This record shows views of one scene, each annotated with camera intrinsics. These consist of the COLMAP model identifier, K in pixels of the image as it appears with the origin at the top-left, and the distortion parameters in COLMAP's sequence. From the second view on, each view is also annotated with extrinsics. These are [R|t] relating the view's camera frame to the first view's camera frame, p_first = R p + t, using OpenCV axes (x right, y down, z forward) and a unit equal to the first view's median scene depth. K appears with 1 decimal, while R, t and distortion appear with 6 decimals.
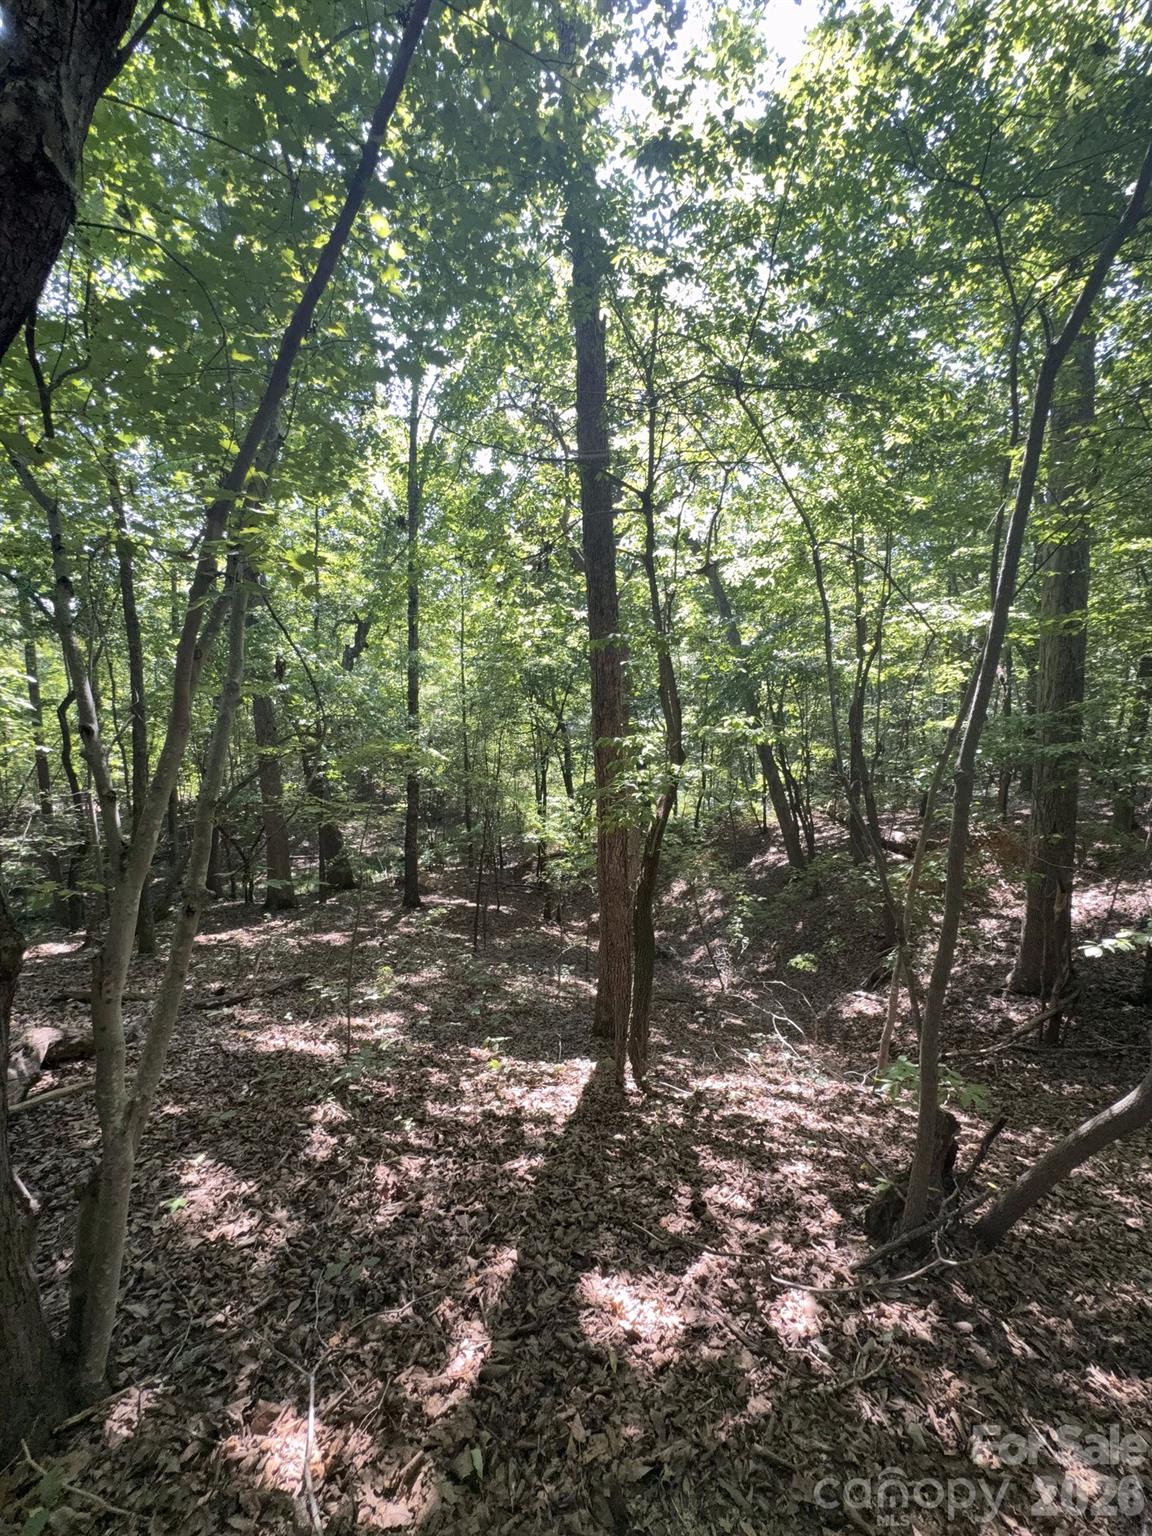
lens RADIAL K [[613.9, 0, 578.7], [0, 613.9, 759.9], [0, 0, 1]] dist [0.000303, -0.000004]
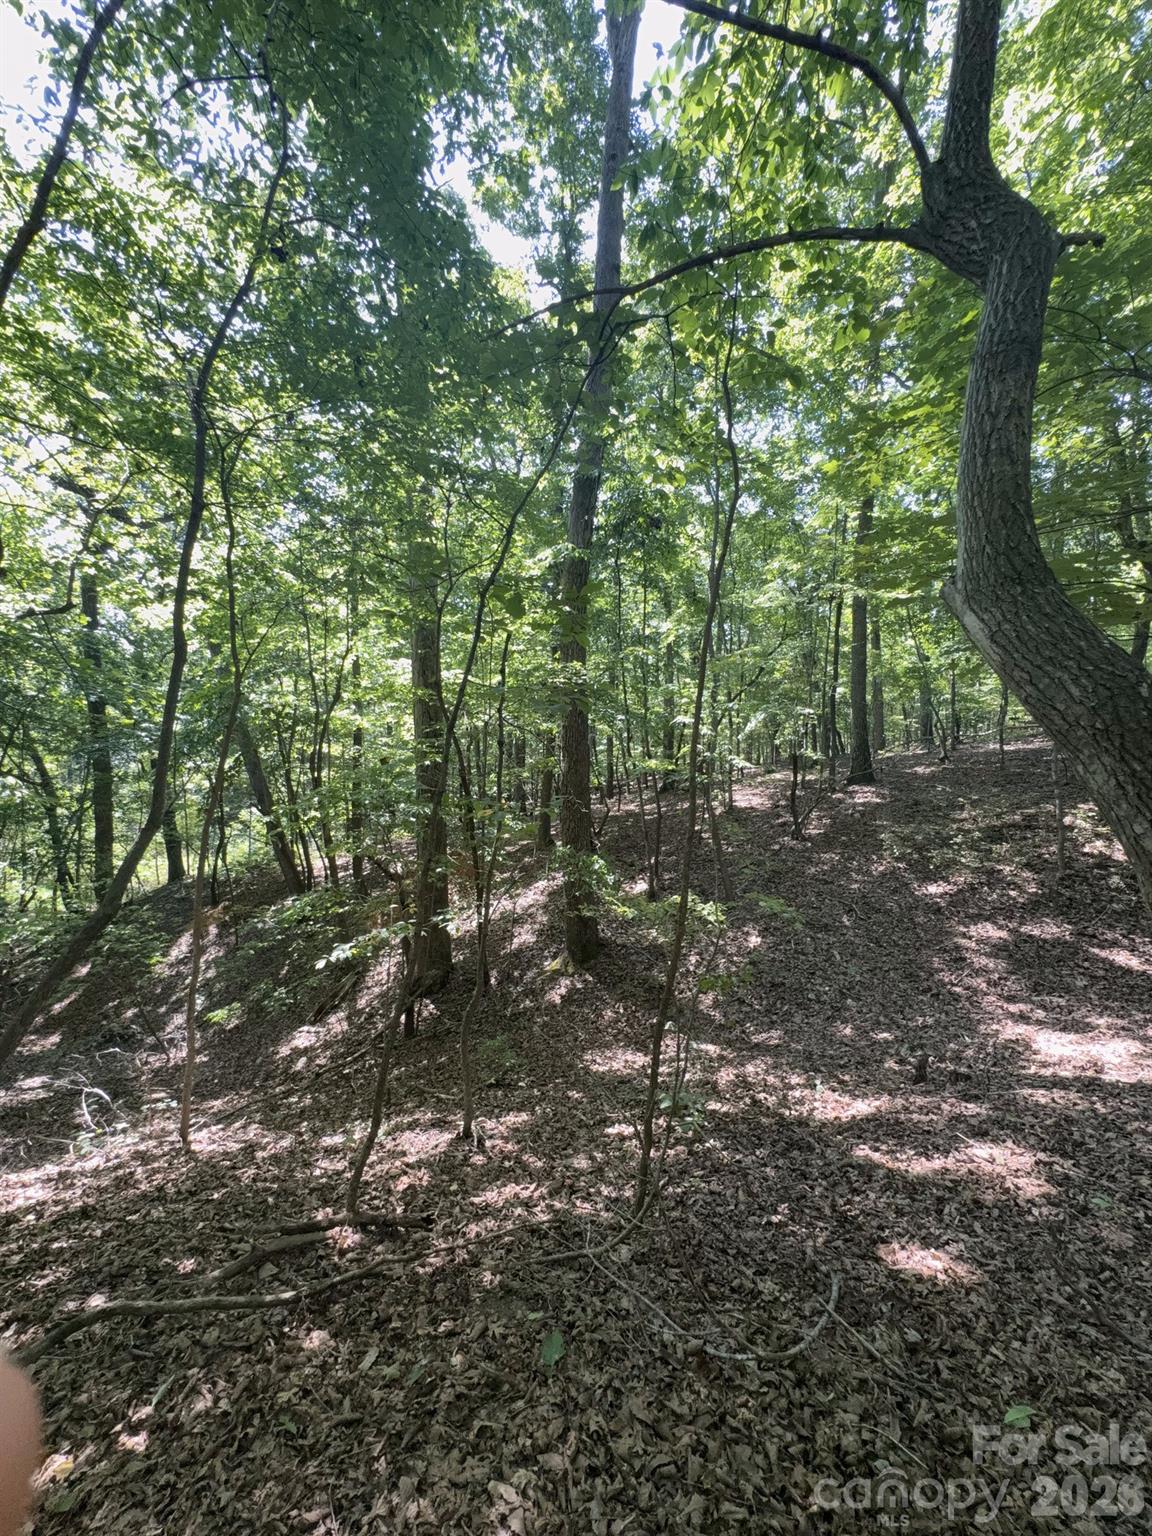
lens RADIAL K [[613.9, 0, 579.2], [0, 613.9, 769.6], [0, 0, 1]] dist [0.000303, -0.000004]
pose [[0.816893, -0.019373, 0.576463, 0.265654], [0.043494, 0.998659, -0.028073, -0.010903], [-0.575147, 0.048006, 0.816641, -0.154657]]
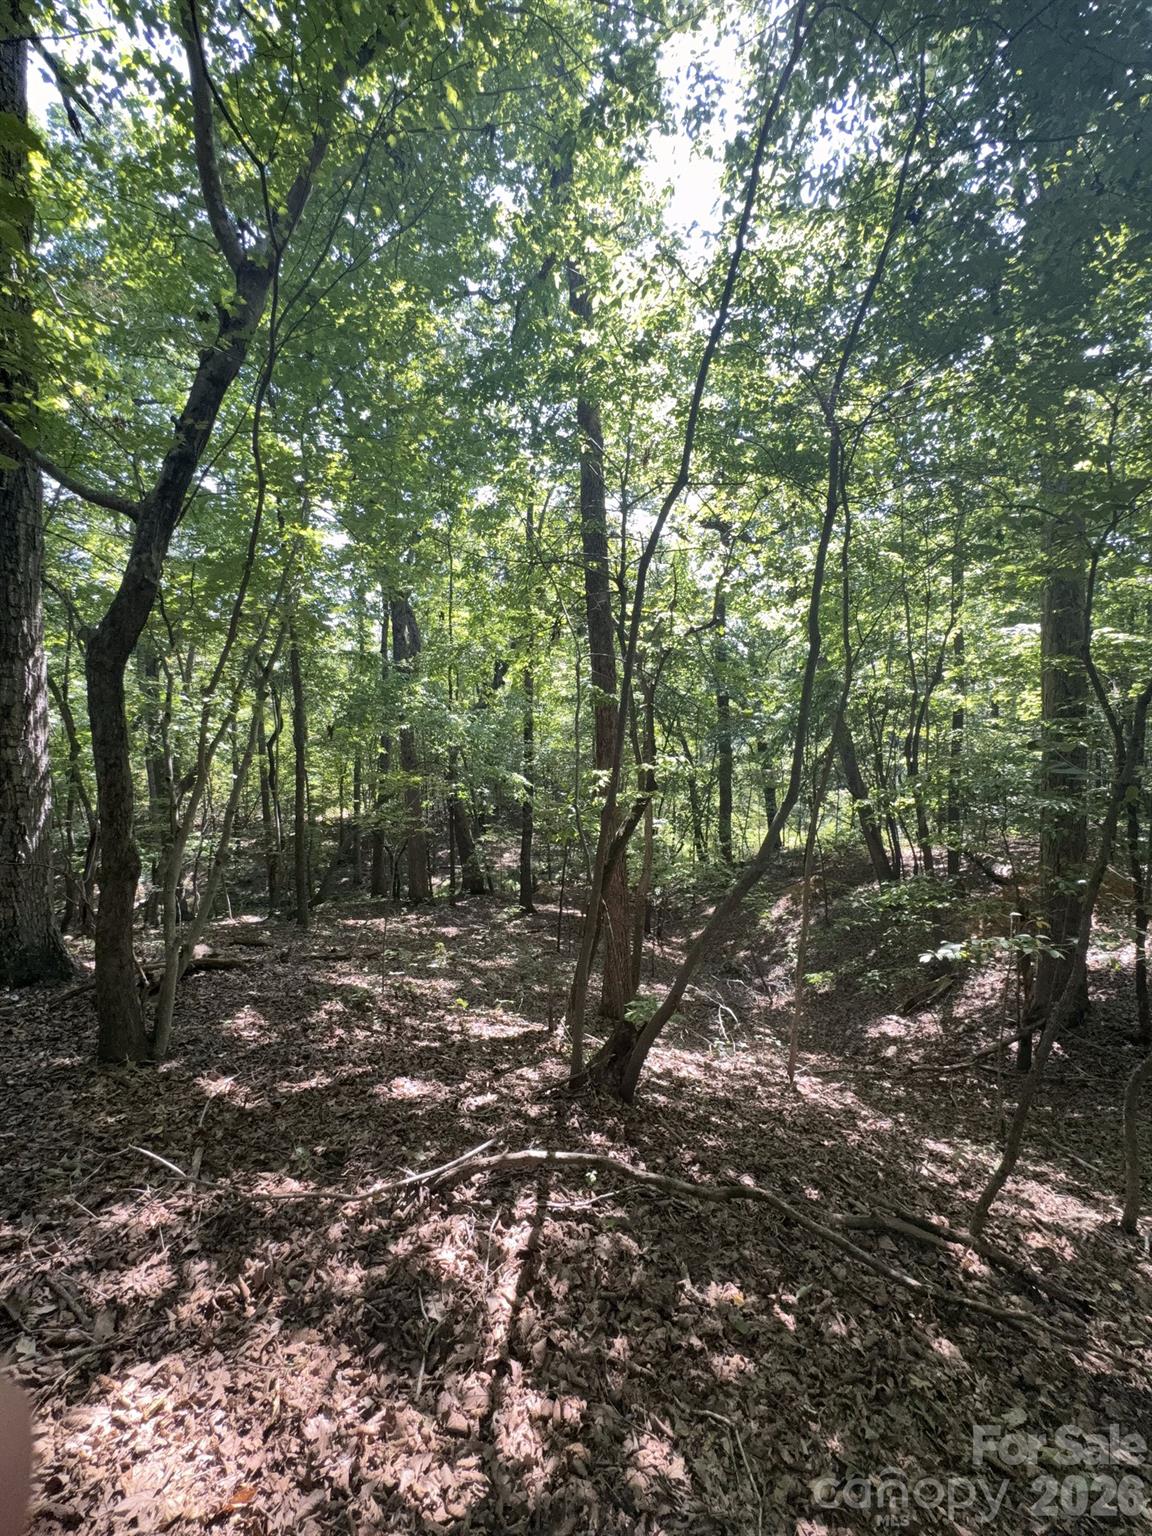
lens RADIAL K [[613.9, 0, 577.6], [0, 613.9, 769.8], [0, 0, 1]] dist [0.000303, -0.000004]
pose [[0.962692, 0.003457, -0.270576, 0.243564], [-0.008809, 0.999789, -0.018566, -0.010984], [0.270455, 0.020257, 0.962520, -0.152075]]
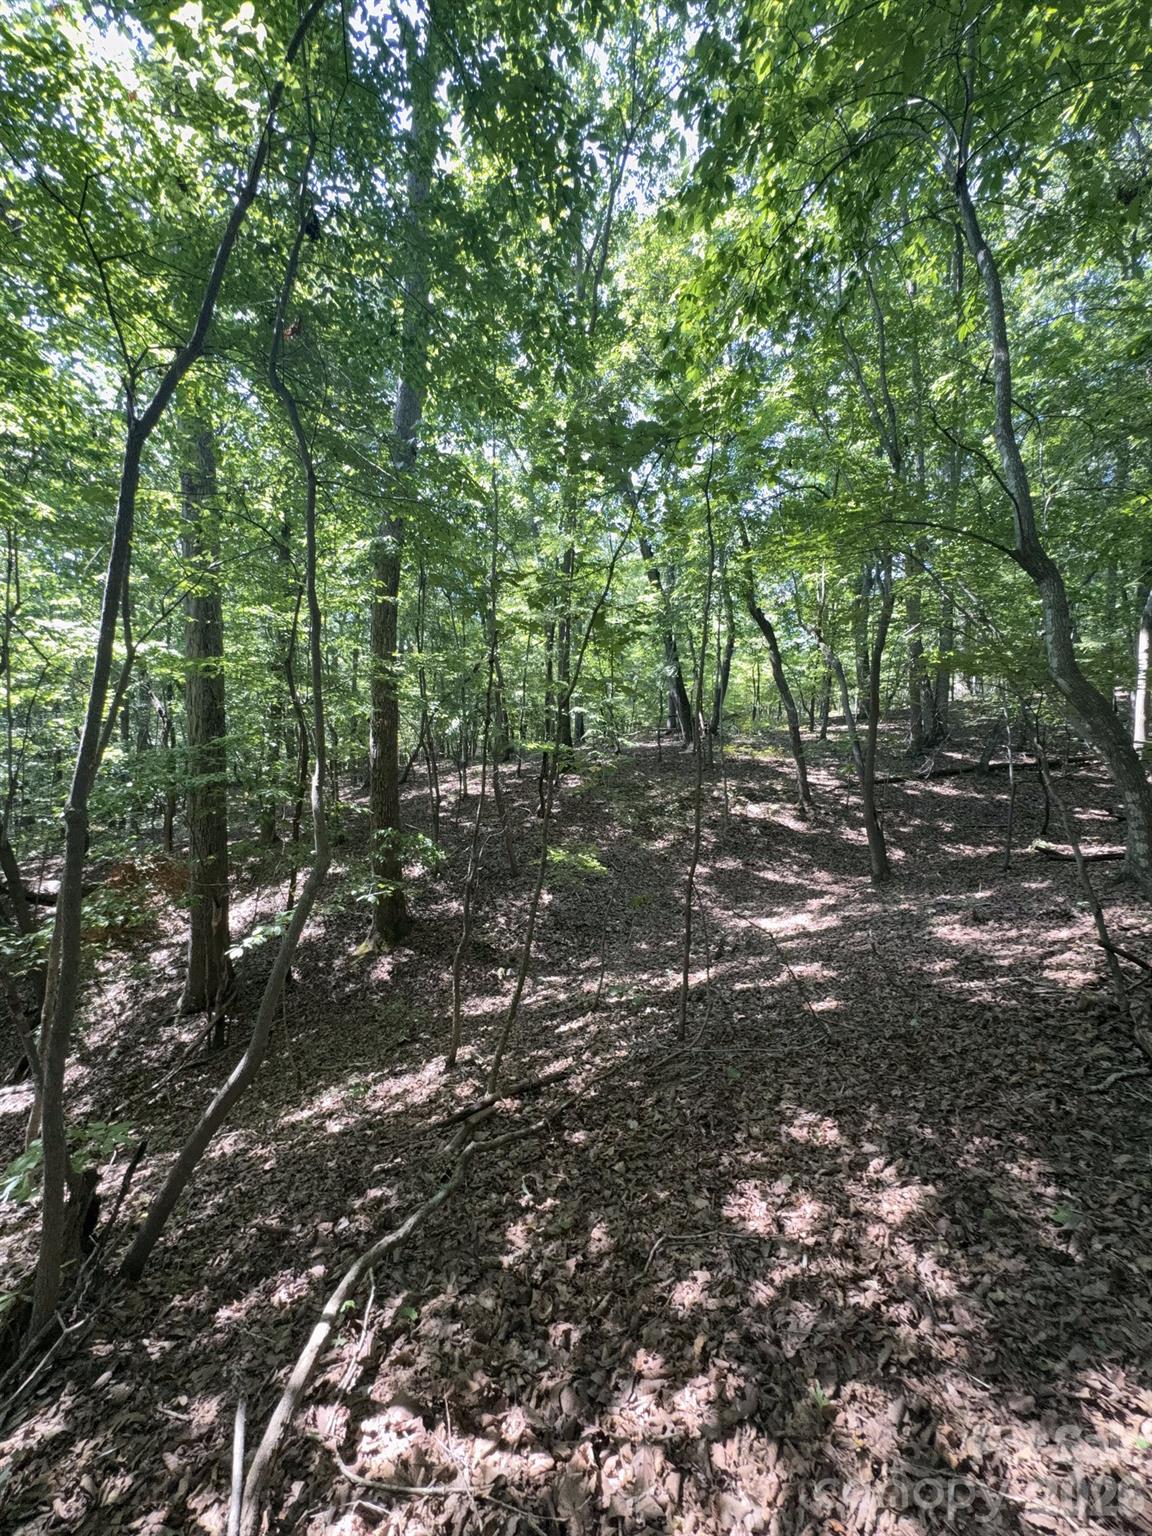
lens RADIAL K [[613.9, 0, 579.5], [0, 613.9, 767.4], [0, 0, 1]] dist [0.000303, -0.000004]
pose [[0.374039, -0.020711, 0.927182, 0.005726], [0.055379, 0.998465, -0.000038, -0.000950], [-0.925758, 0.051360, 0.374612, -0.023318]]
